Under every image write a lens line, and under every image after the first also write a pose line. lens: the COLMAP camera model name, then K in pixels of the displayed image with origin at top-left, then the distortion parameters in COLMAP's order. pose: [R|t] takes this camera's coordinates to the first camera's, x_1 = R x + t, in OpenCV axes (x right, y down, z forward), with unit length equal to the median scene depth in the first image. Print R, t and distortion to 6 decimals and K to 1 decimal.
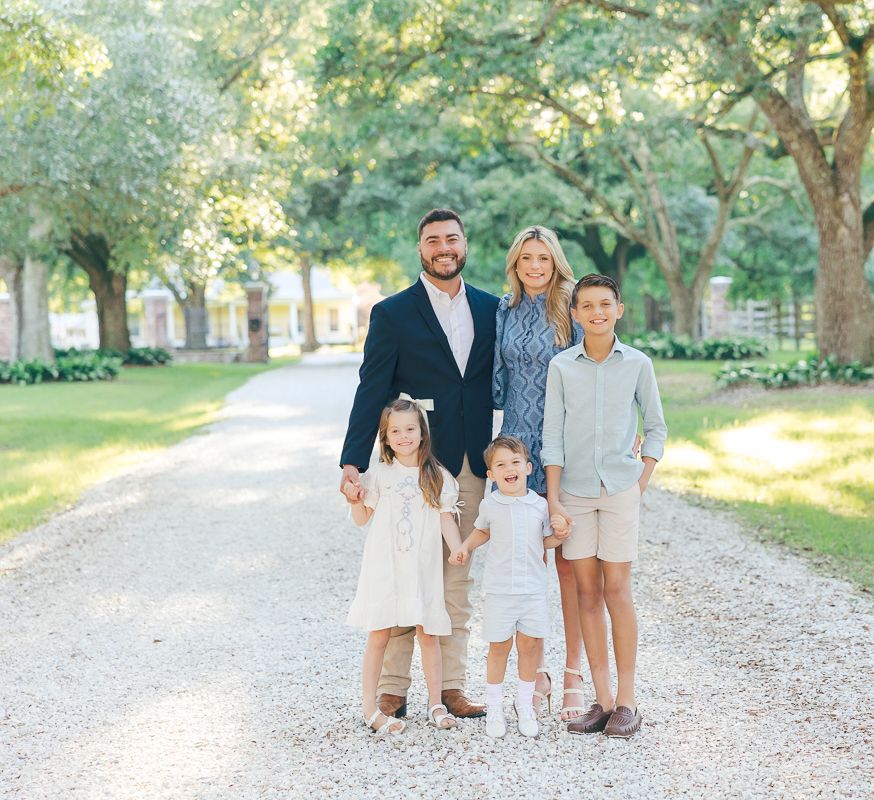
lens RADIAL K [[1862.1, 0, 436.1], [0, 1862.1, 400.6], [0, 0, 1]] dist [-0.102151, 0.000000]
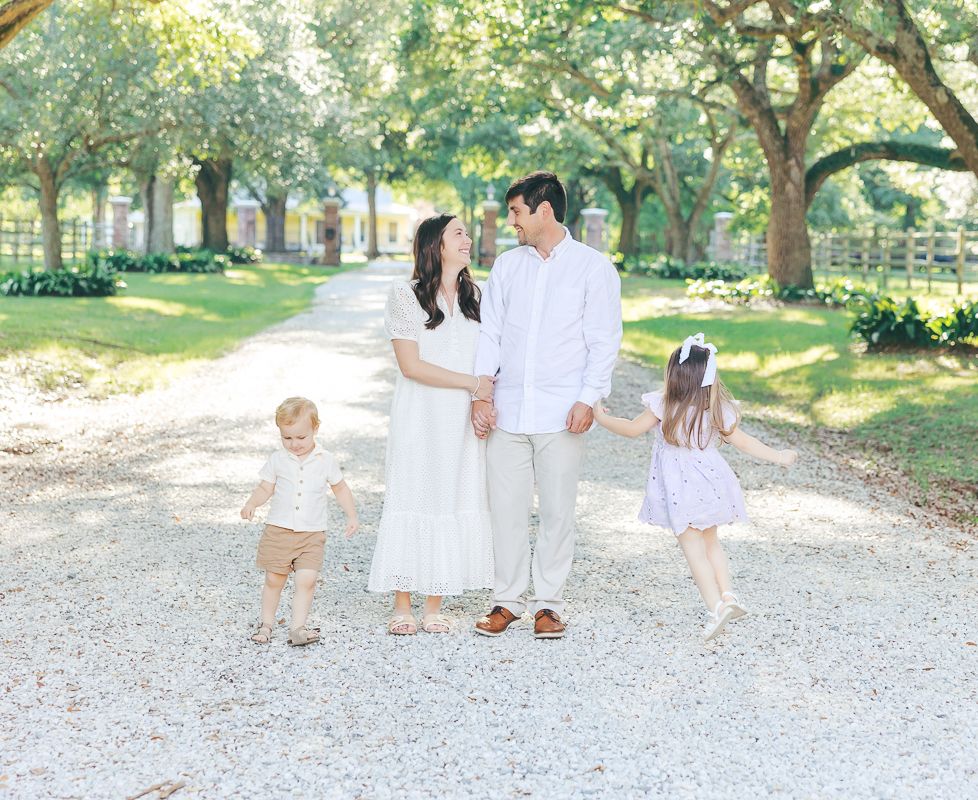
lens RADIAL K [[1749.6, 0, 490.1], [0, 1749.6, 397.0], [0, 0, 1]] dist [-0.025047, 0.000000]
pose [[0.998785, 0.048607, 0.008081, 0.001679], [-0.048942, 0.997633, 0.048302, 0.006219], [-0.005714, -0.048639, 0.998800, -0.176881]]
